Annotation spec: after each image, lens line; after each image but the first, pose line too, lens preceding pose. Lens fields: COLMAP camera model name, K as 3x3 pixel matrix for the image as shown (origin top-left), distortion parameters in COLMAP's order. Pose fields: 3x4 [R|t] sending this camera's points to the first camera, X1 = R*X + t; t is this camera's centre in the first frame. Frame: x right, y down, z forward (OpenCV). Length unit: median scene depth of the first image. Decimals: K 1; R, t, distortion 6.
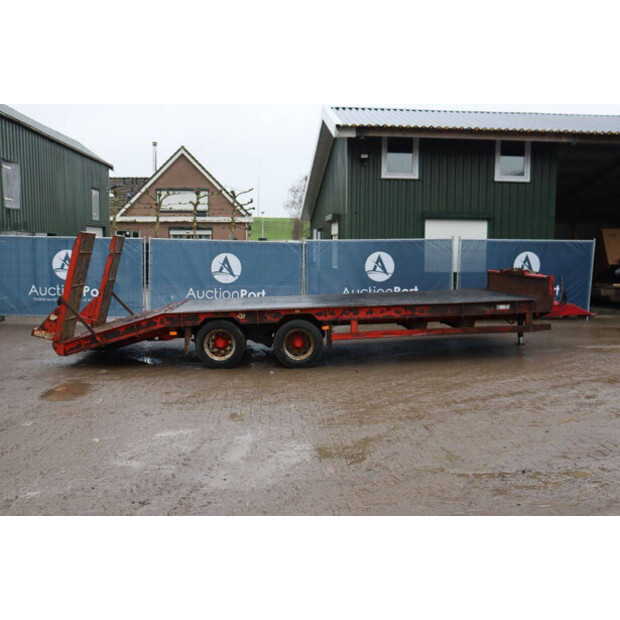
lens RADIAL K [[589.6, 0, 321.4], [0, 589.6, 306.1], [0, 0, 1]] dist [-0.045771, 0.000000]
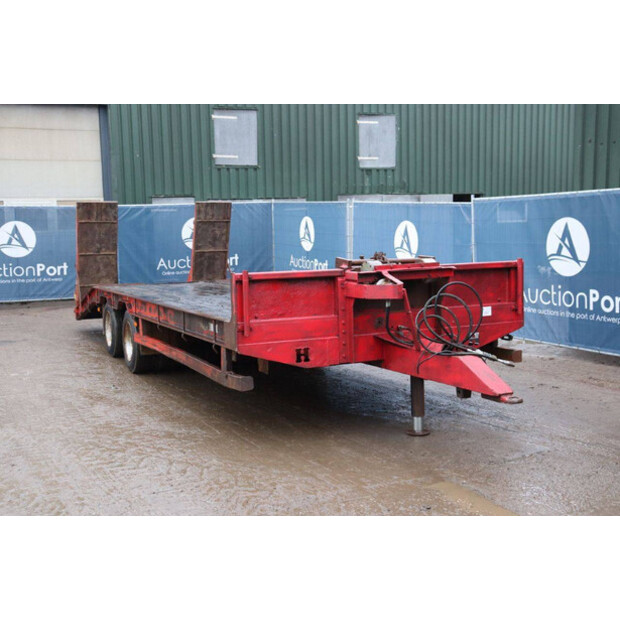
lens RADIAL K [[797.2, 0, 315.2], [0, 797.2, 312.3], [0, 0, 1]] dist [0.039046, 0.000000]
pose [[0.356587, 0.106985, -0.928116, 0.852257], [-0.077556, 0.993383, 0.084711, -0.067279], [0.931037, 0.041774, 0.362525, 0.702617]]
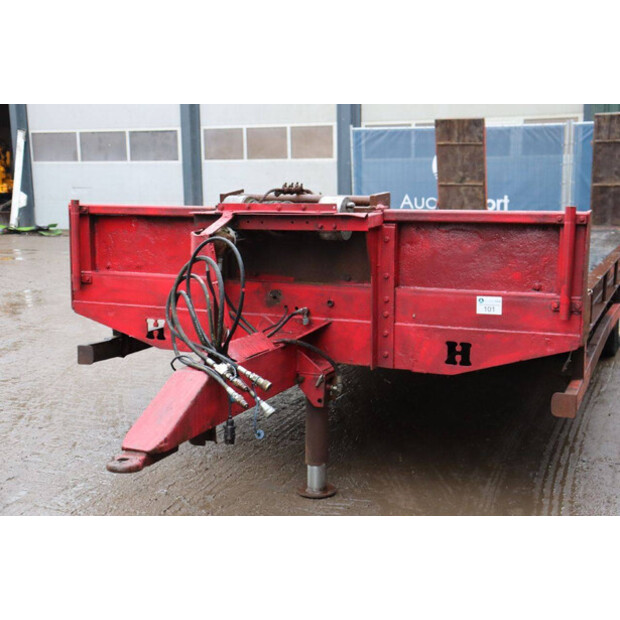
lens RADIAL K [[894.4, 0, 309.6], [0, 894.4, 310.1], [0, 0, 1]] dist [0.110296, 0.000000]
pose [[-0.455926, 0.155159, -0.876388, 0.675933], [-0.079996, 0.973557, 0.213979, -0.096226], [0.886415, 0.167667, -0.431458, 1.145359]]
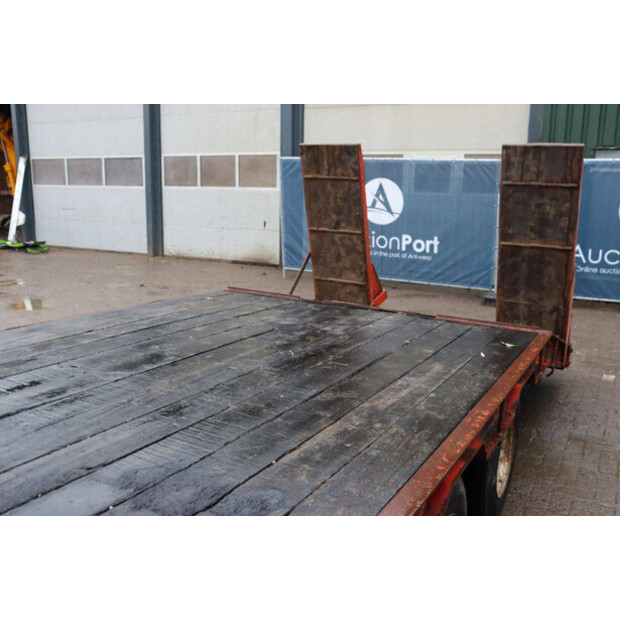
lens RADIAL K [[610.3, 0, 311.0], [0, 610.3, 309.8], [0, 0, 1]] dist [-0.057013, 0.000000]
pose [[-0.555699, 0.164043, -0.815039, 0.121901], [-0.101506, 0.959619, 0.262350, -0.101698], [0.825164, 0.228519, -0.516608, 1.103982]]
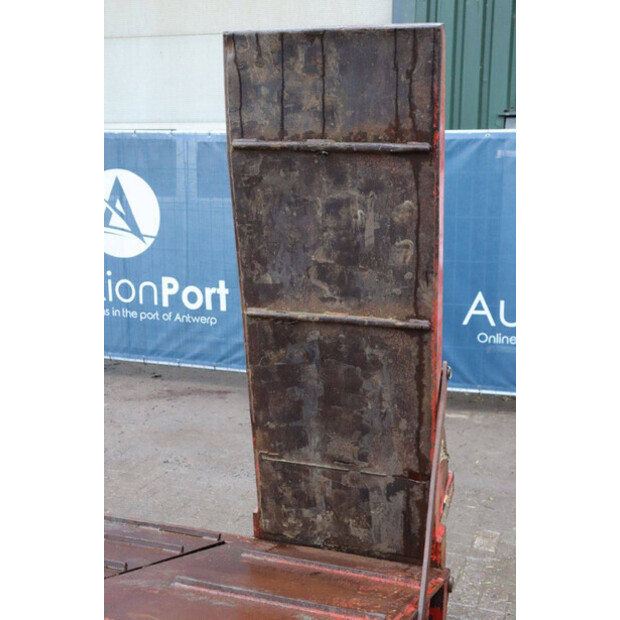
lens RADIAL K [[817.0, 0, 314.8], [0, 817.0, 308.8], [0, 0, 1]] dist [0.015432, 0.000000]
pose [[-0.391218, 0.113863, -0.913227, -0.148161], [-0.117144, 0.978084, 0.172132, -0.085640], [0.912812, 0.174320, -0.369305, 1.073814]]
